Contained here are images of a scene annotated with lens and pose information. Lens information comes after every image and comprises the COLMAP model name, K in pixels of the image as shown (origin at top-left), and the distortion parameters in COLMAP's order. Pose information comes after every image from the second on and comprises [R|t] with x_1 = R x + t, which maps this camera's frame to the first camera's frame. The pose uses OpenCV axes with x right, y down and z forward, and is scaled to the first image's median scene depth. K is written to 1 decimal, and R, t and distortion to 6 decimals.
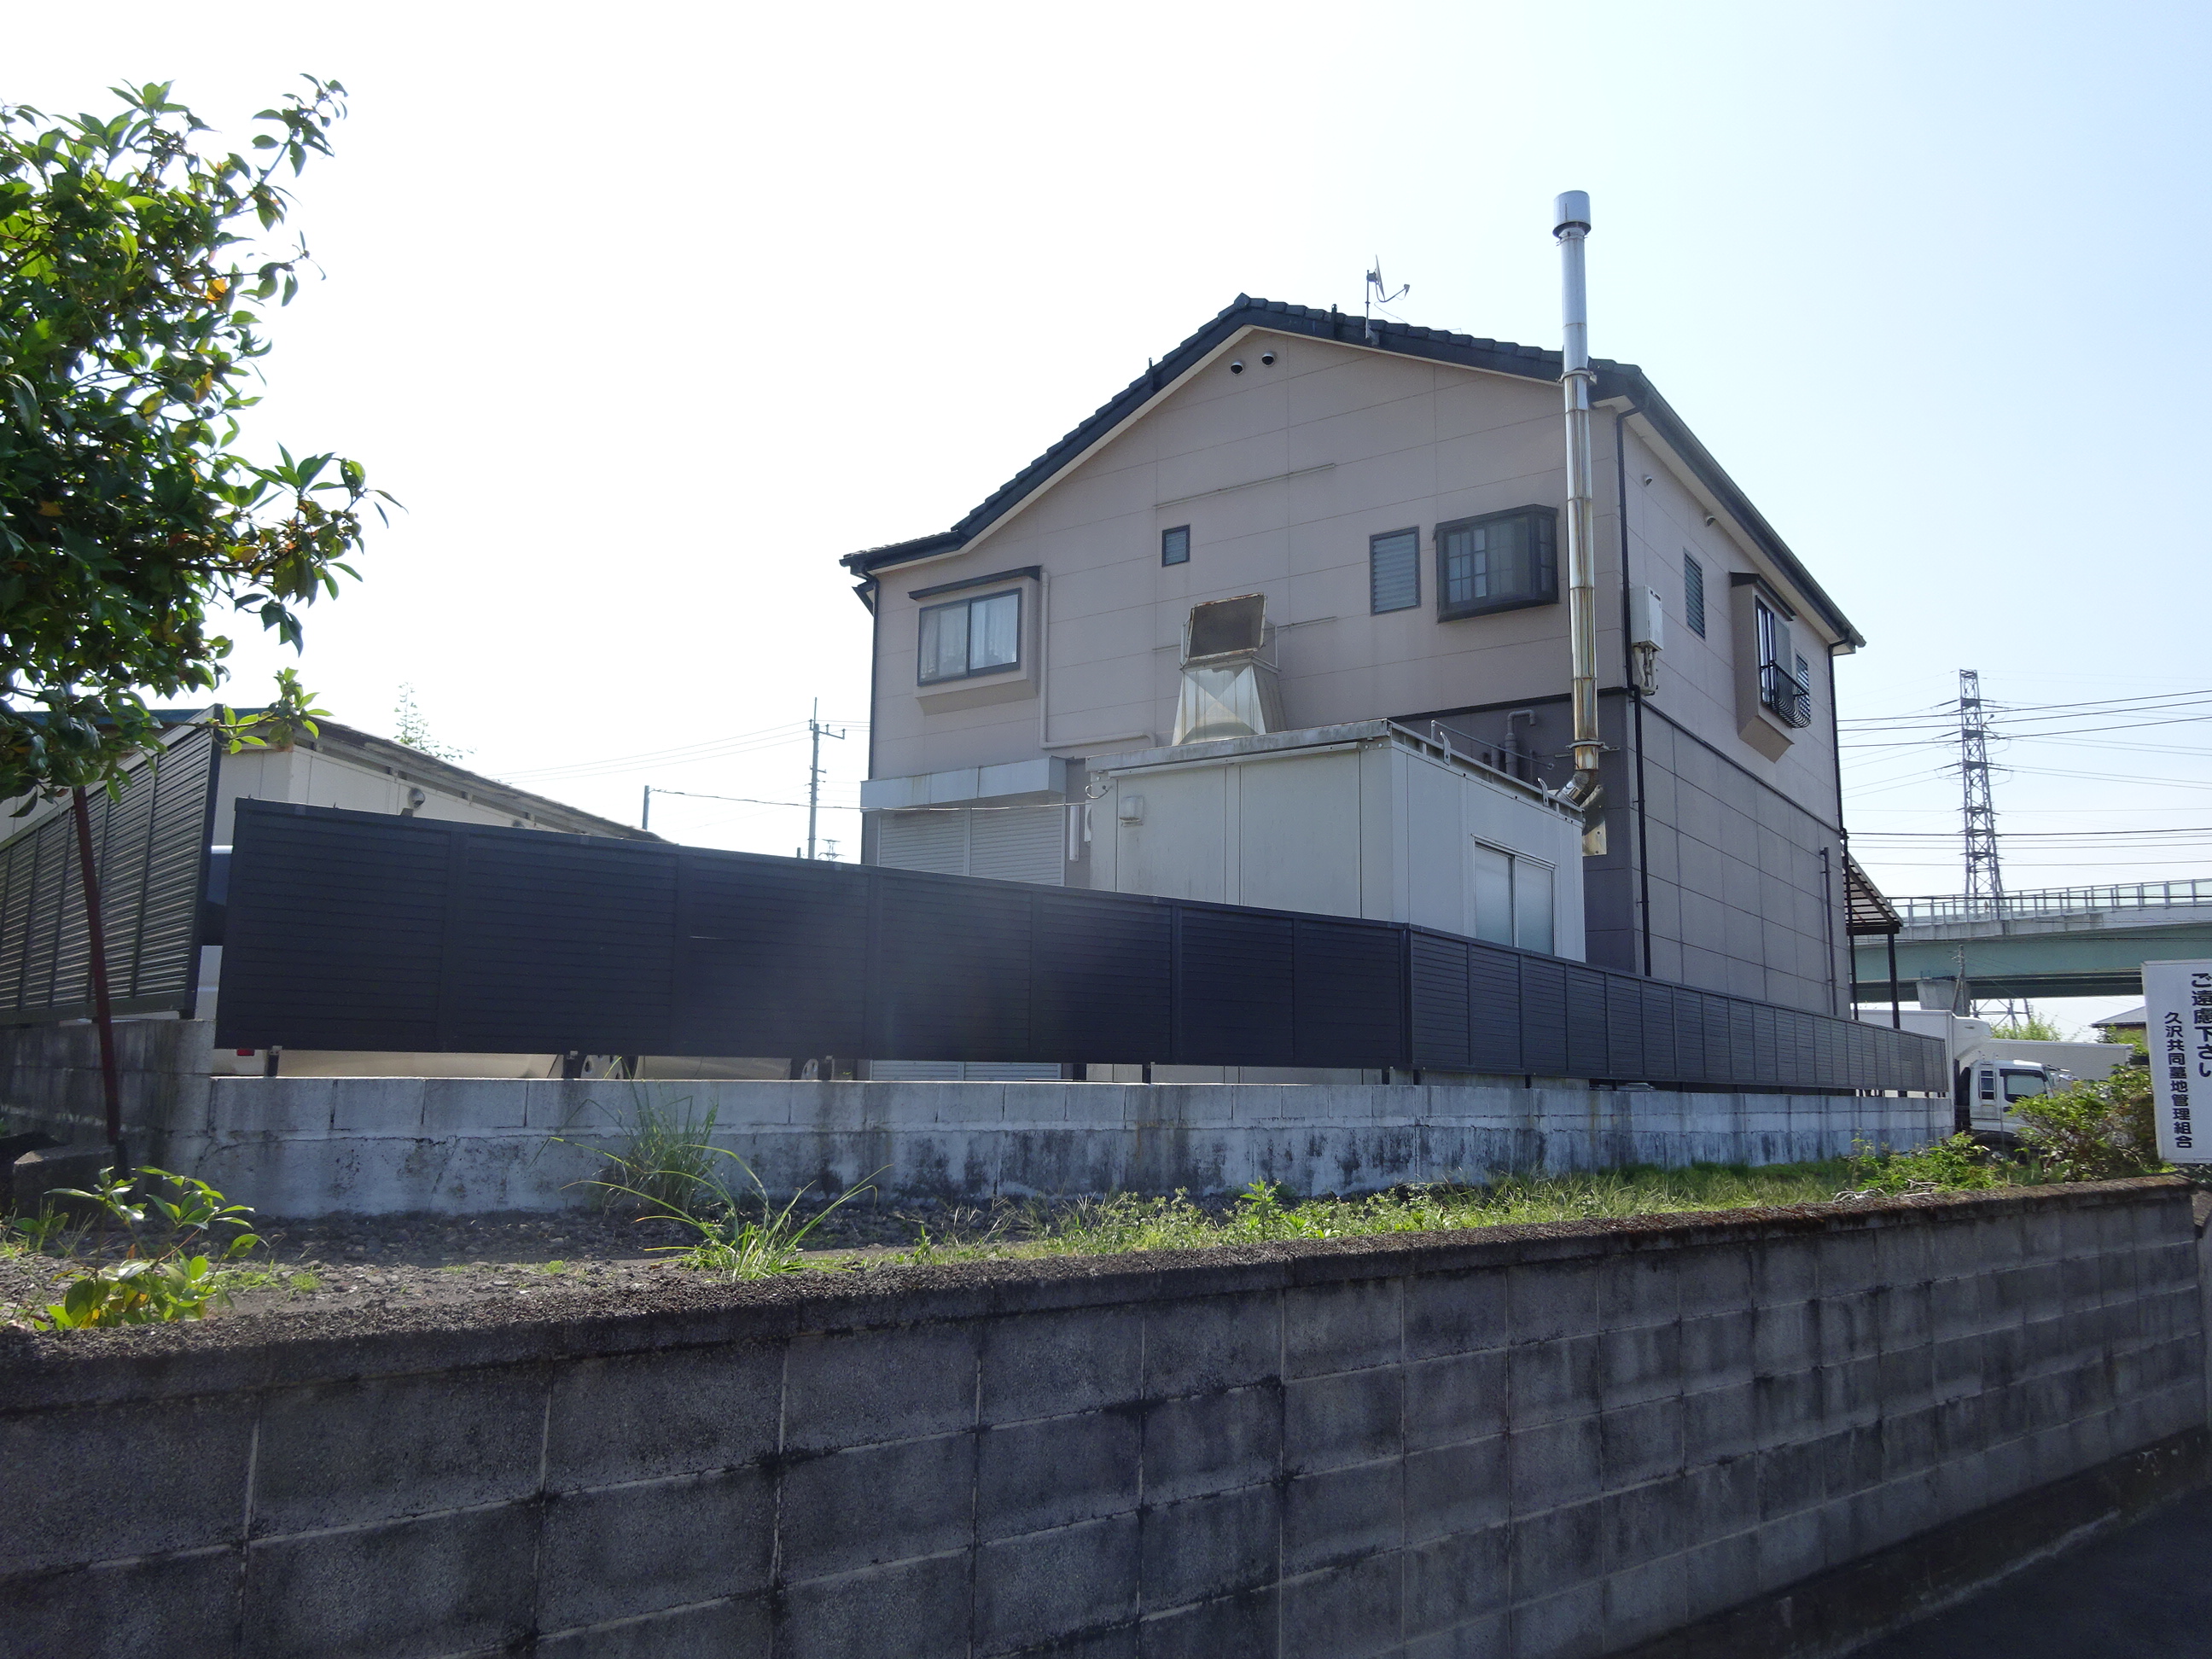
lens RADIAL K [[1619.4, 0, 1106.0], [0, 1619.4, 829.5], [0, 0, 1]] dist [0.039512, 0.000184]
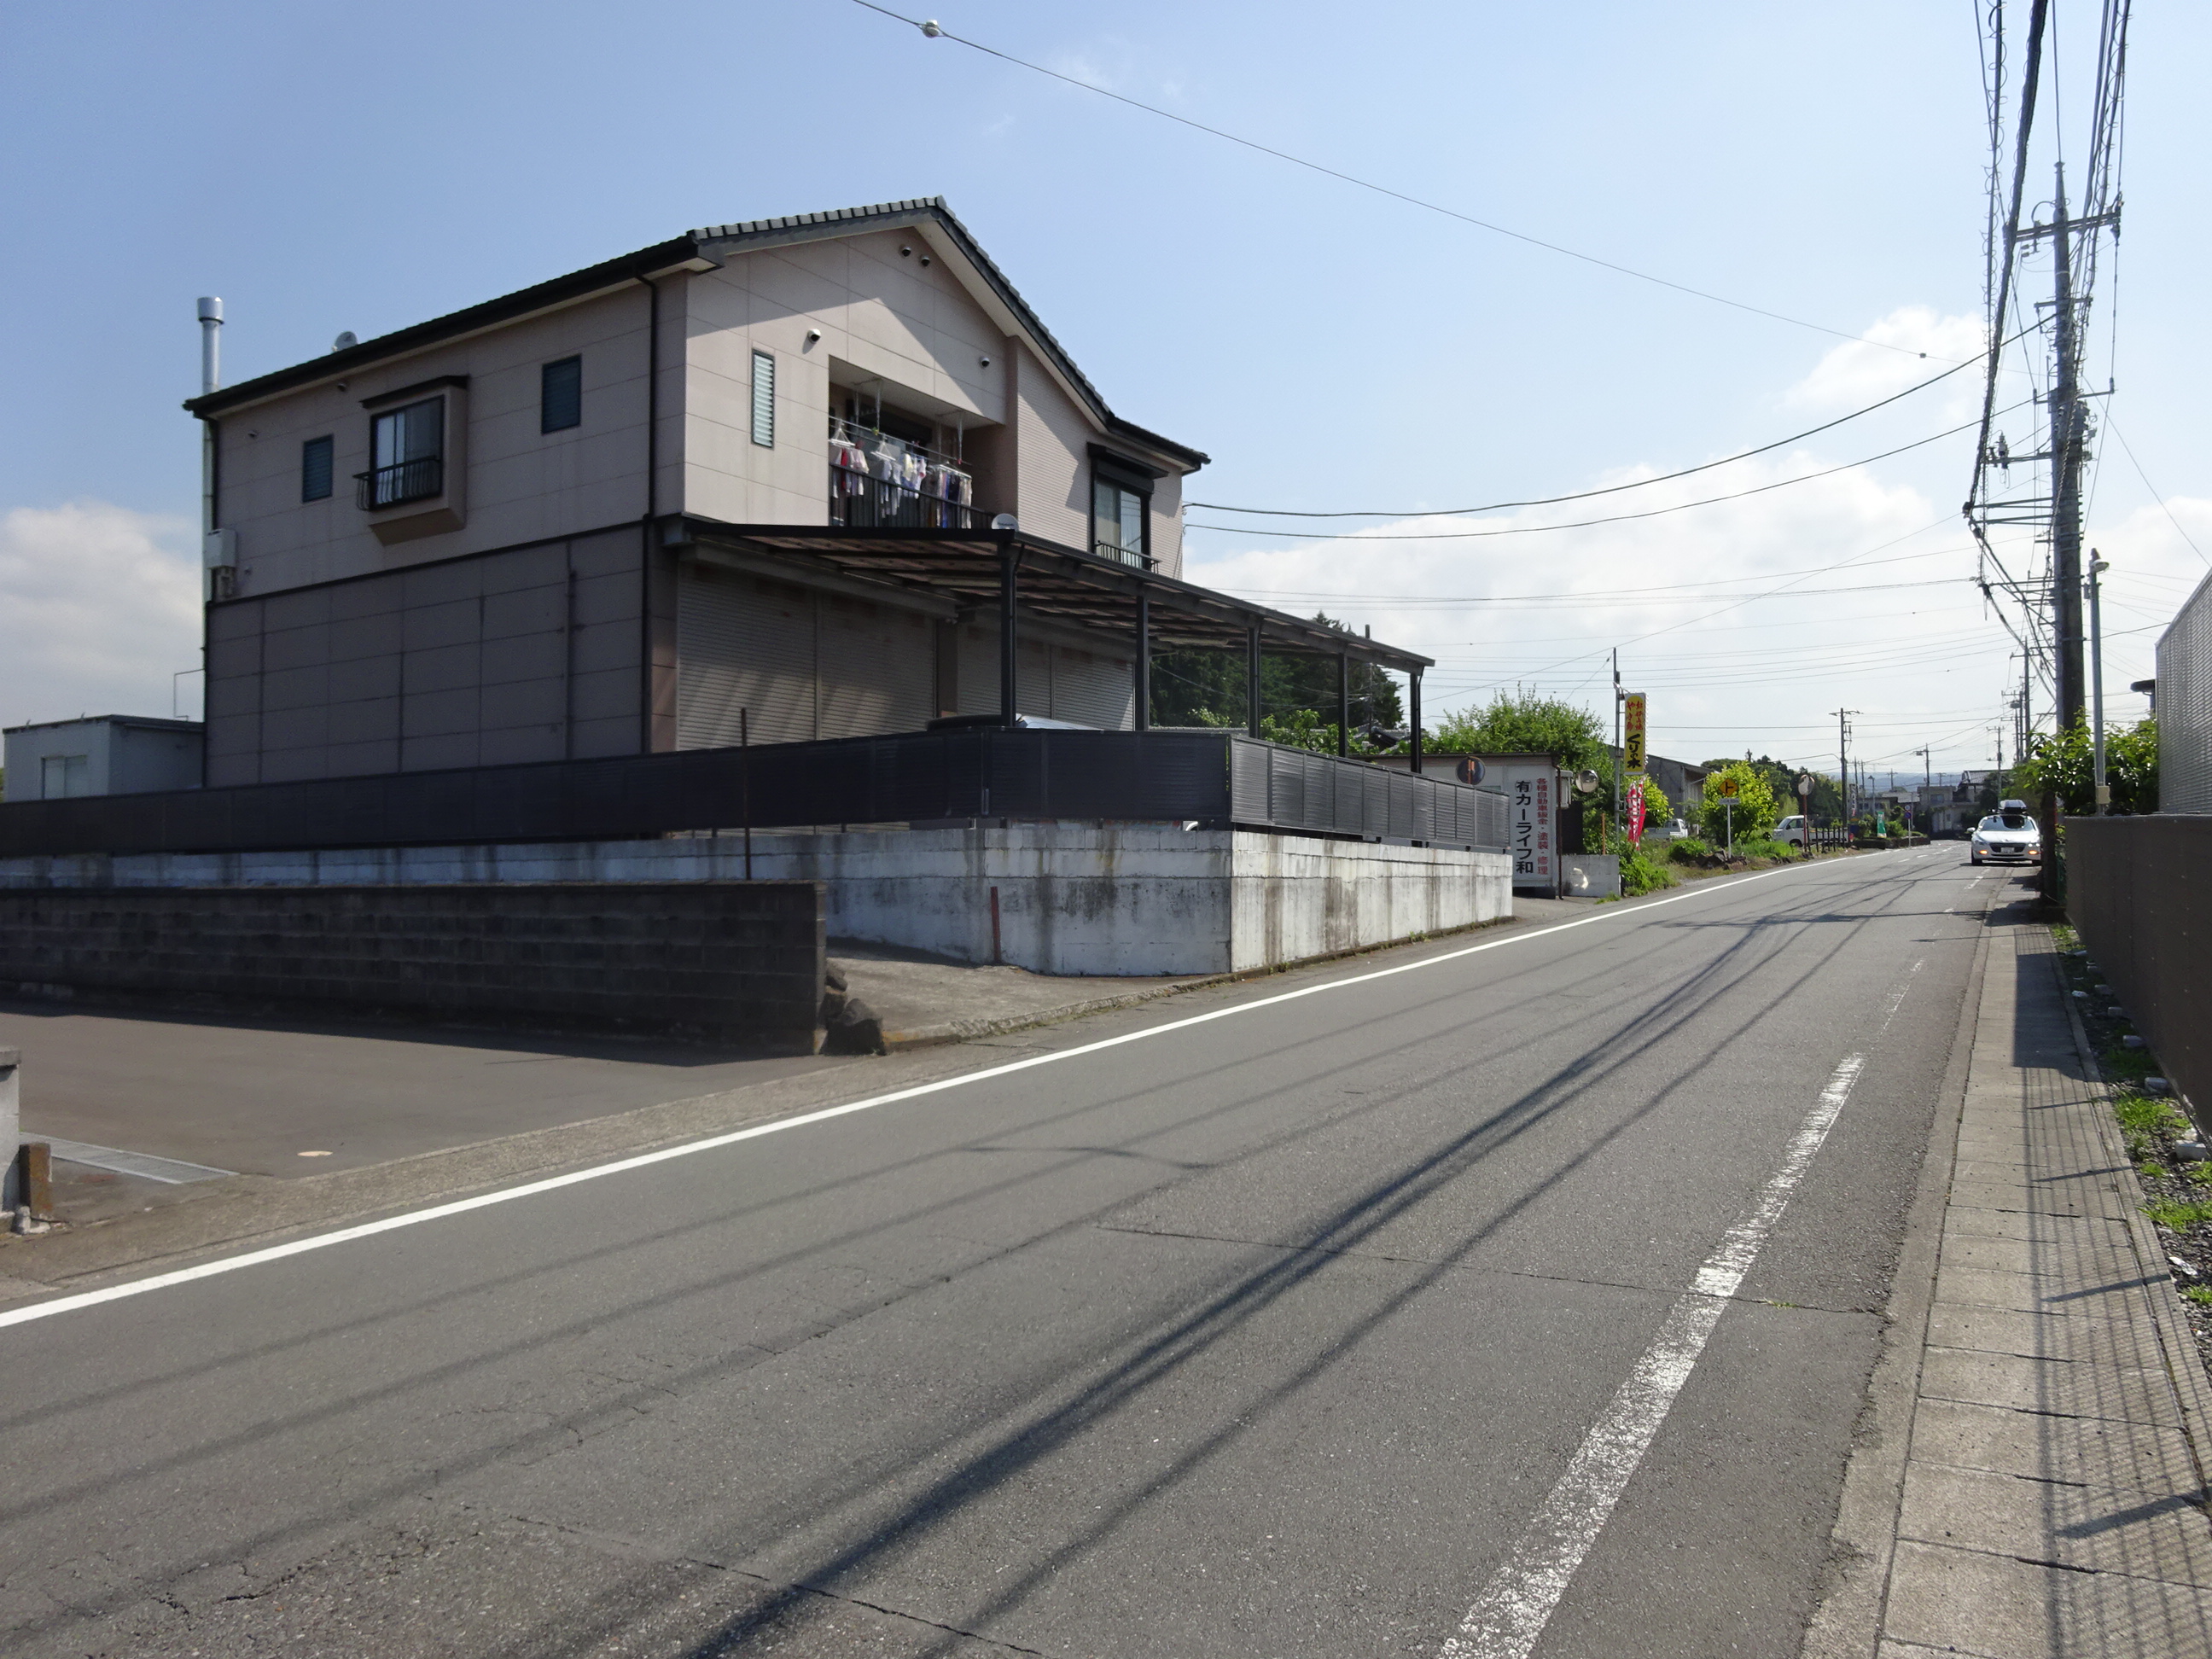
lens RADIAL K [[1611.2, 0, 1106.0], [0, 1611.2, 829.5], [0, 0, 1]] dist [-0.009786, -0.004392]
pose [[0.015030, -0.053465, -0.998457, 1.651192], [0.159953, 0.985838, -0.050382, 0.304269], [0.987010, -0.158949, 0.023369, 1.571297]]
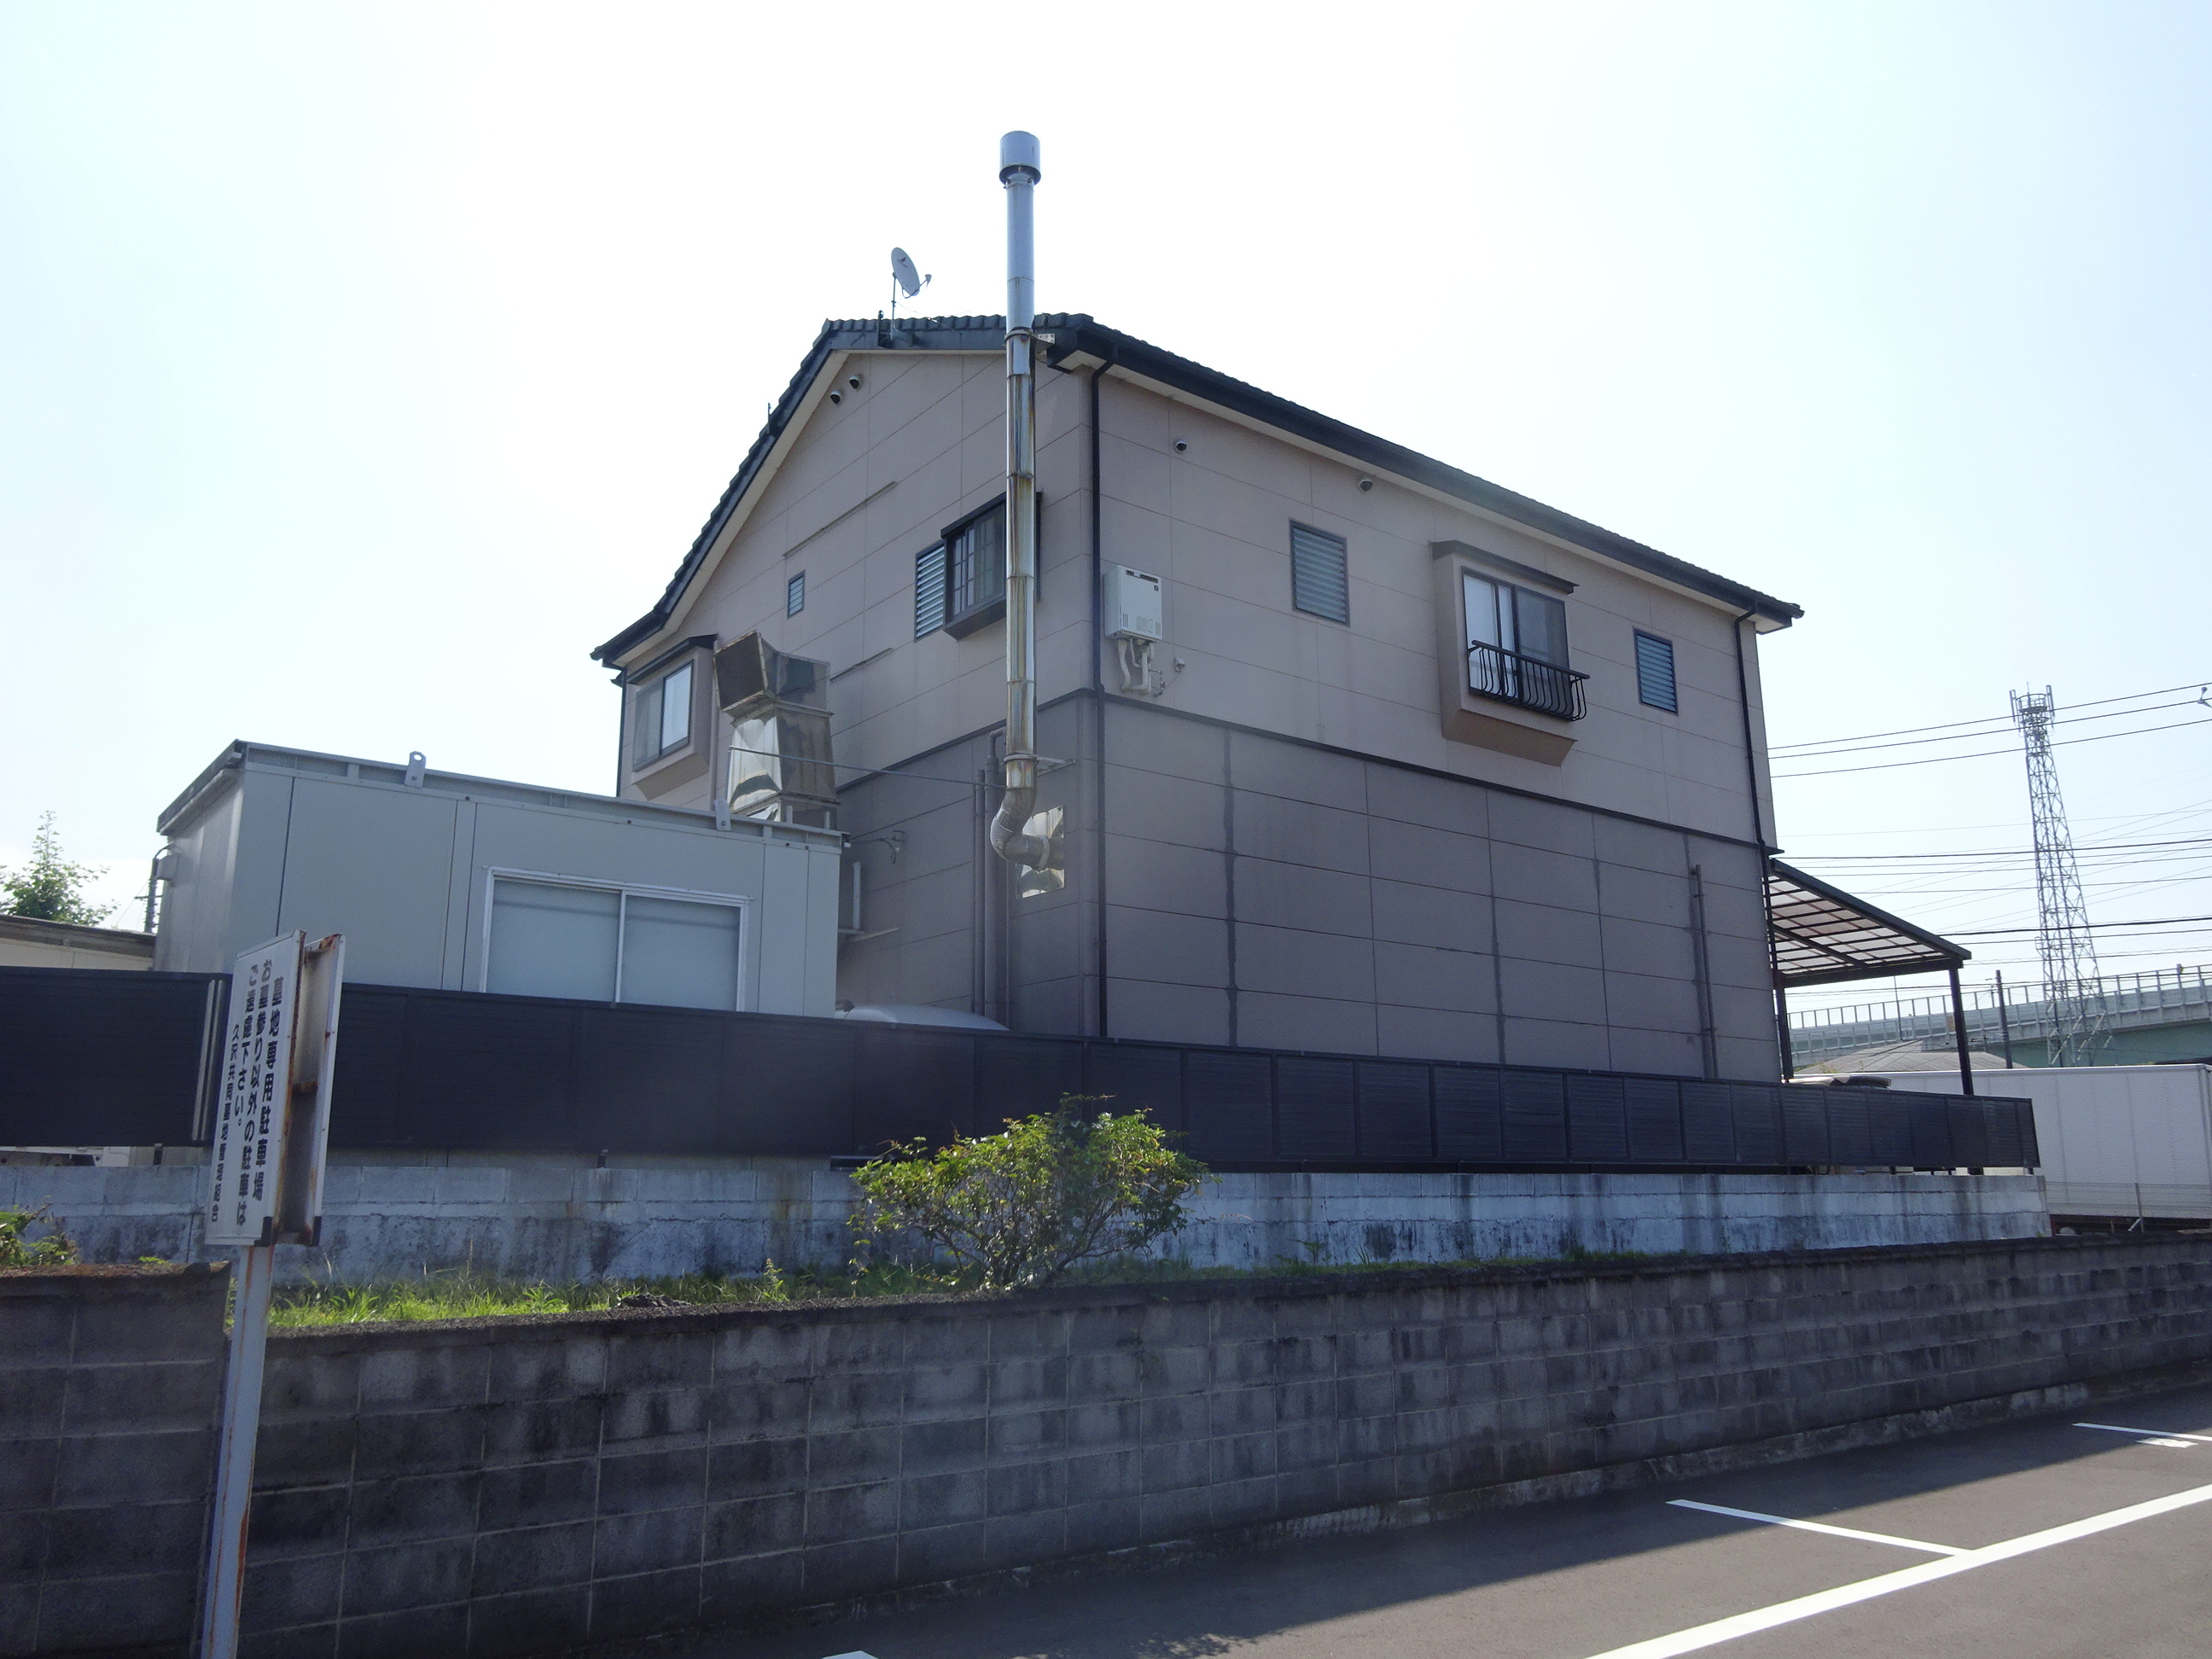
lens RADIAL K [[1611.2, 0, 1106.0], [0, 1611.2, 829.5], [0, 0, 1]] dist [-0.009786, -0.004392]
pose [[0.950971, -0.084534, -0.297504, 0.503759], [0.064601, 0.994996, -0.076224, 0.043888], [0.302458, 0.053268, 0.951673, 0.192536]]
